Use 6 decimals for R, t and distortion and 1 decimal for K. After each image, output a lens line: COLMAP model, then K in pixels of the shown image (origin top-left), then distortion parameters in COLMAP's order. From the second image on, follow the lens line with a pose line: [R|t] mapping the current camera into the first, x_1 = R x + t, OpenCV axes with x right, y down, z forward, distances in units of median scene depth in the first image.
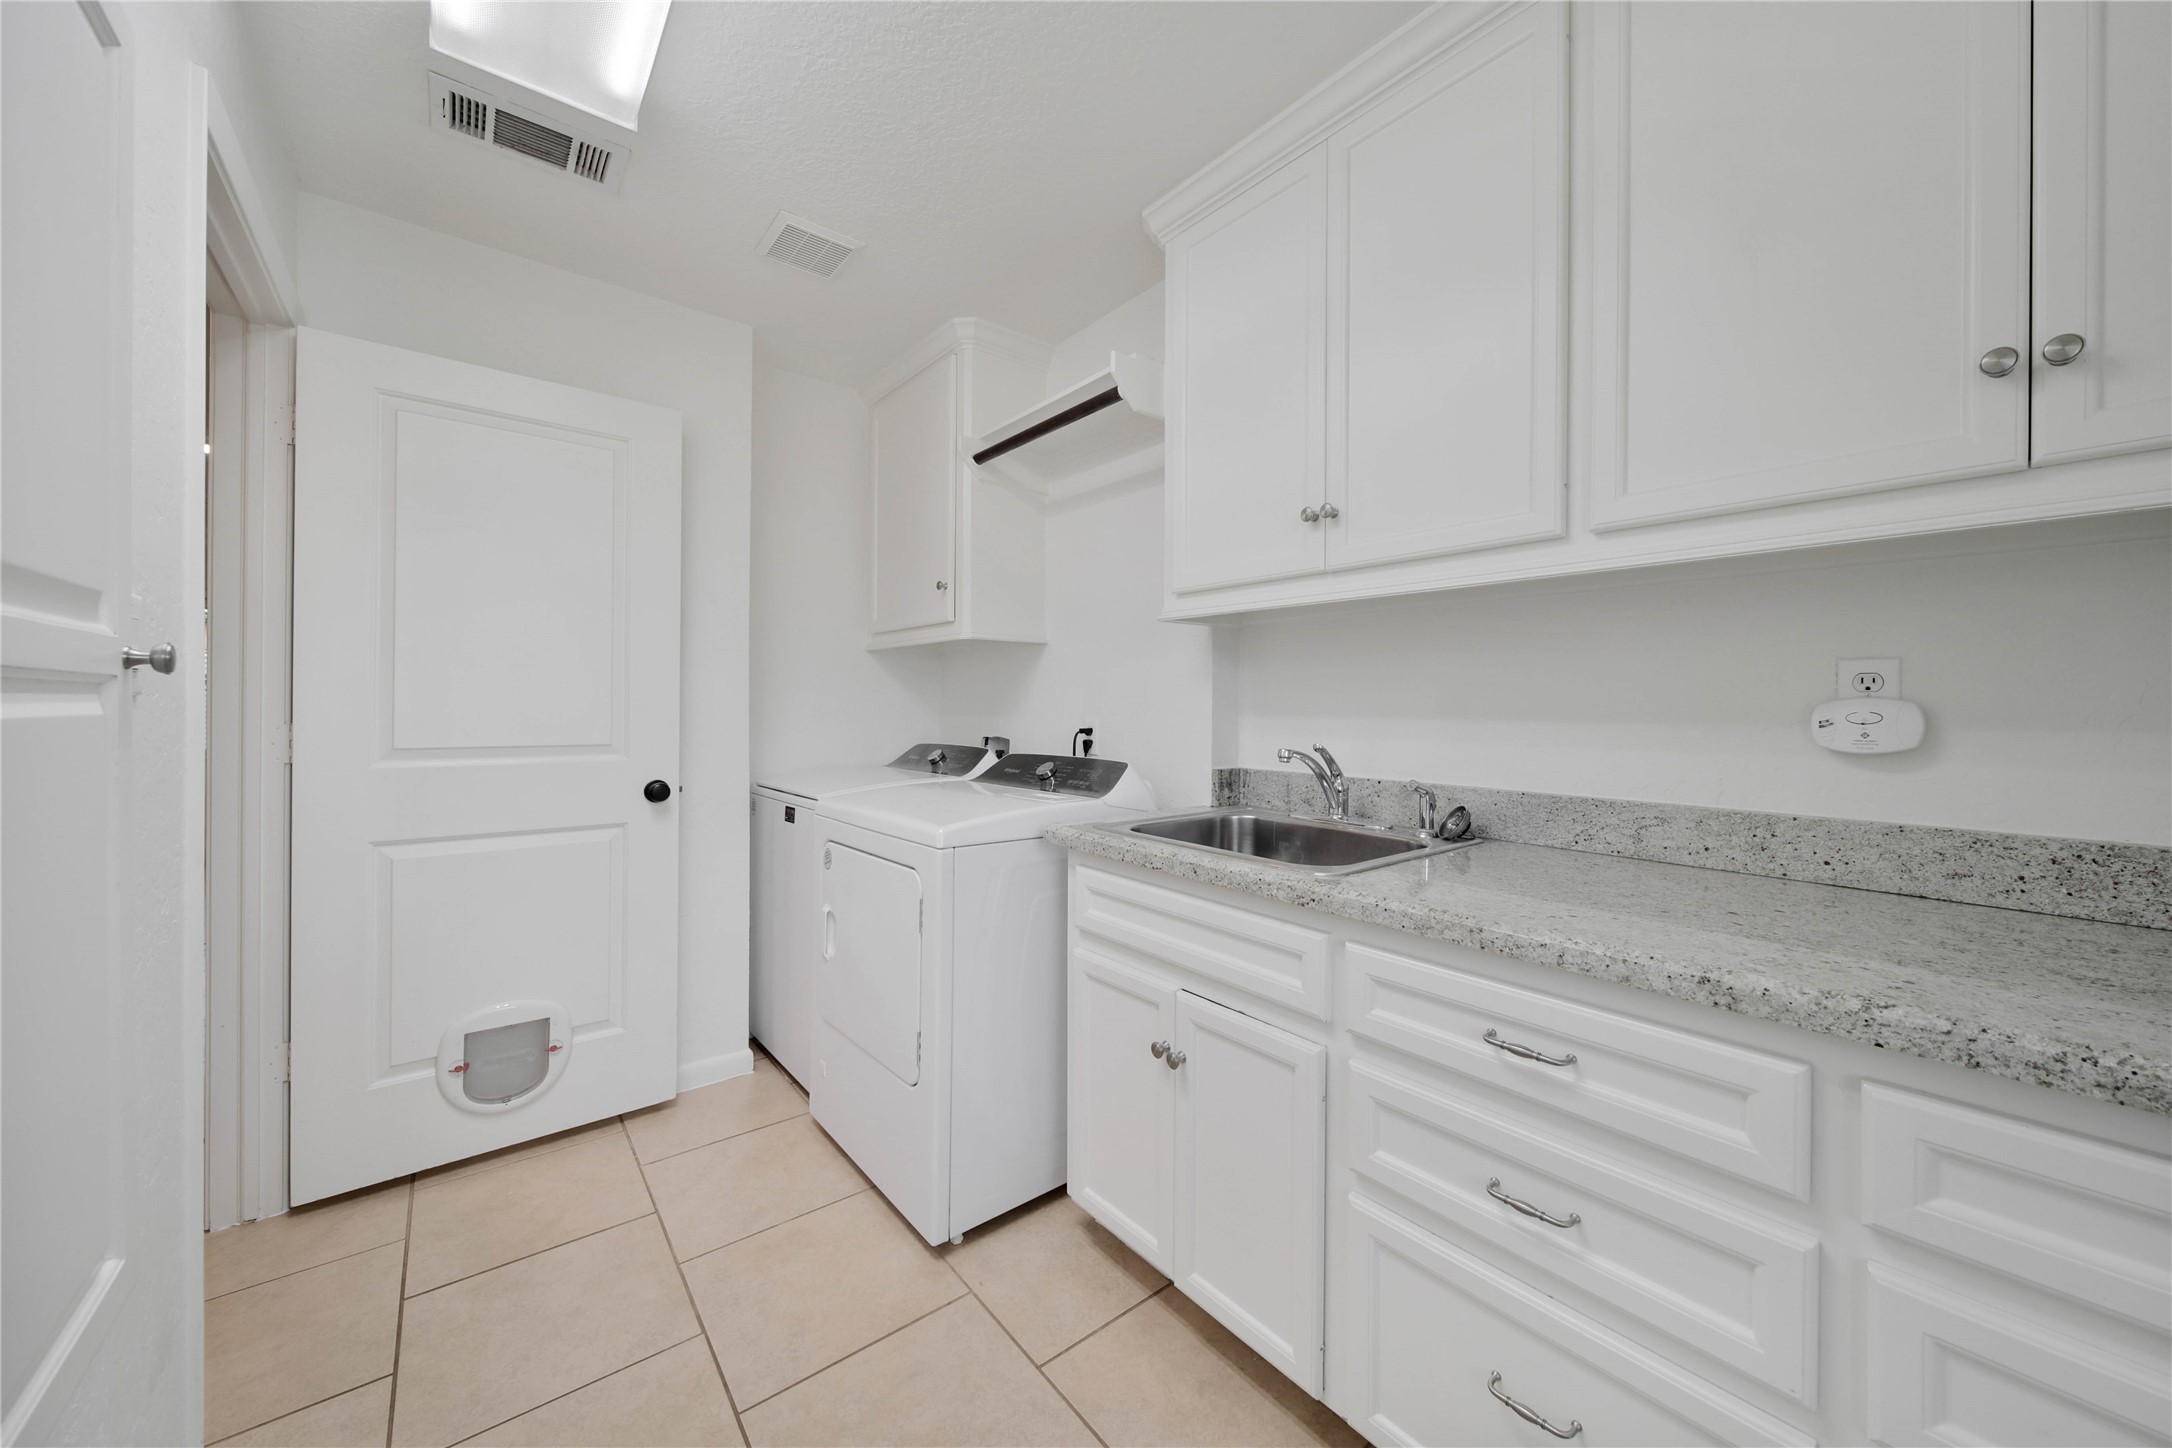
lens RADIAL K [[773.8, 0, 1079.0], [0, 773.8, 711.2], [0, 0, 1]] dist [0.000479, -0.000012]
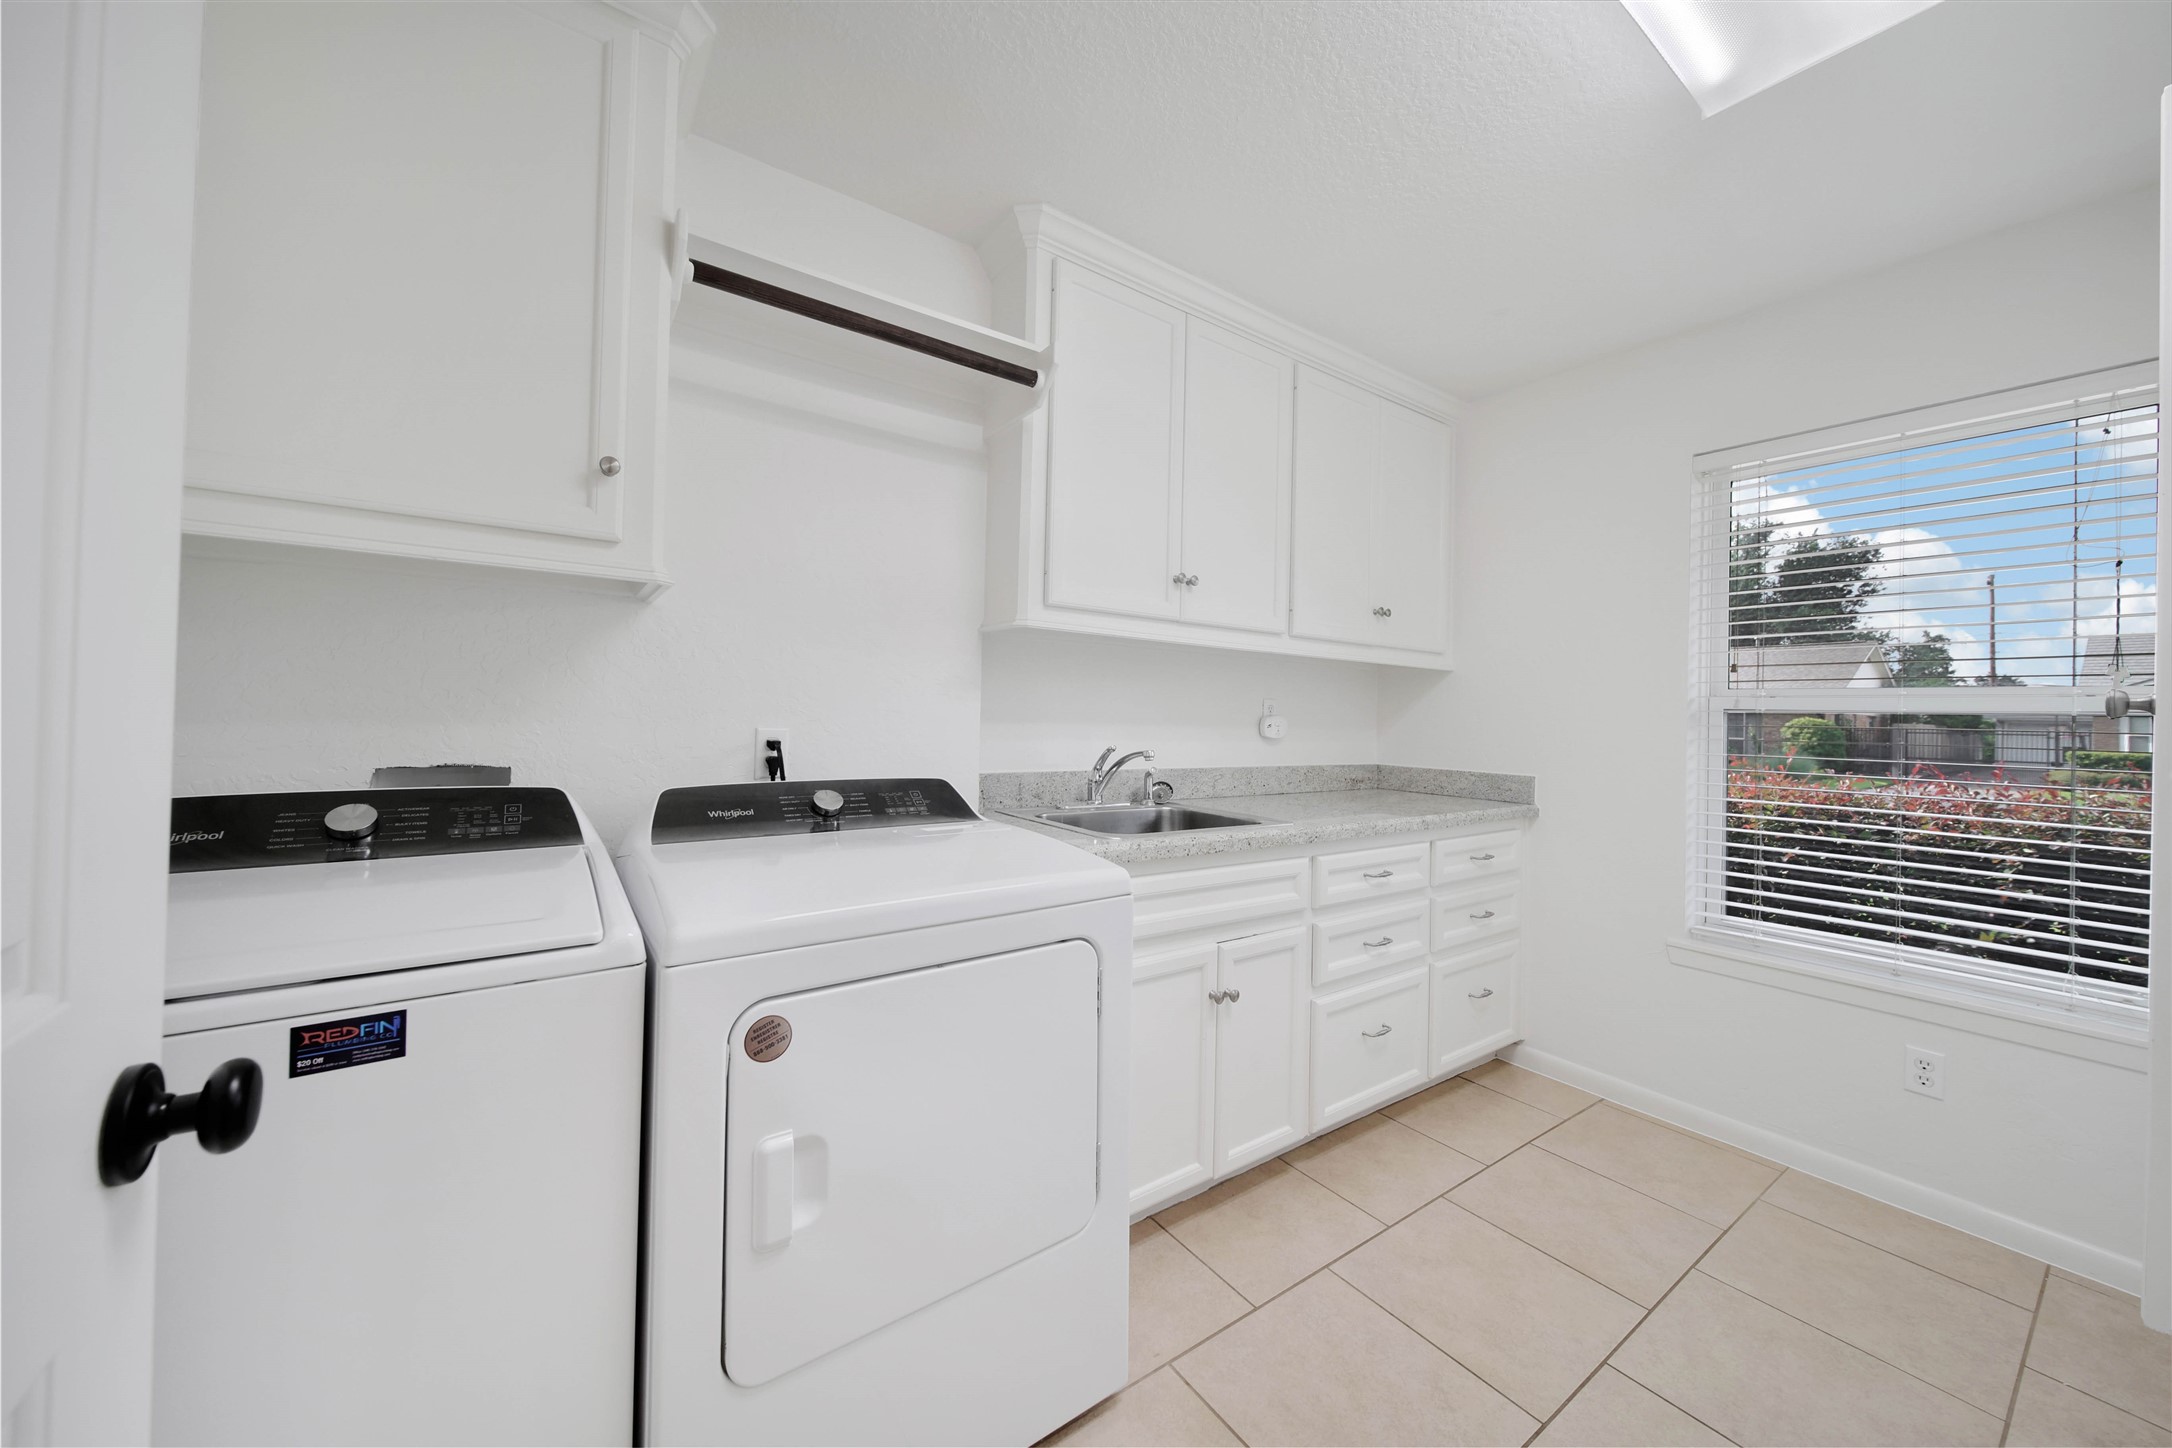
lens RADIAL K [[773.8, 0, 1079.0], [0, 773.8, 711.2], [0, 0, 1]] dist [0.000479, -0.000012]
pose [[0.064456, 0.000094, 0.997921, -1.166245], [-0.017404, 0.999848, 0.001030, -0.017420], [-0.997769, -0.017434, 0.064448, 1.171840]]
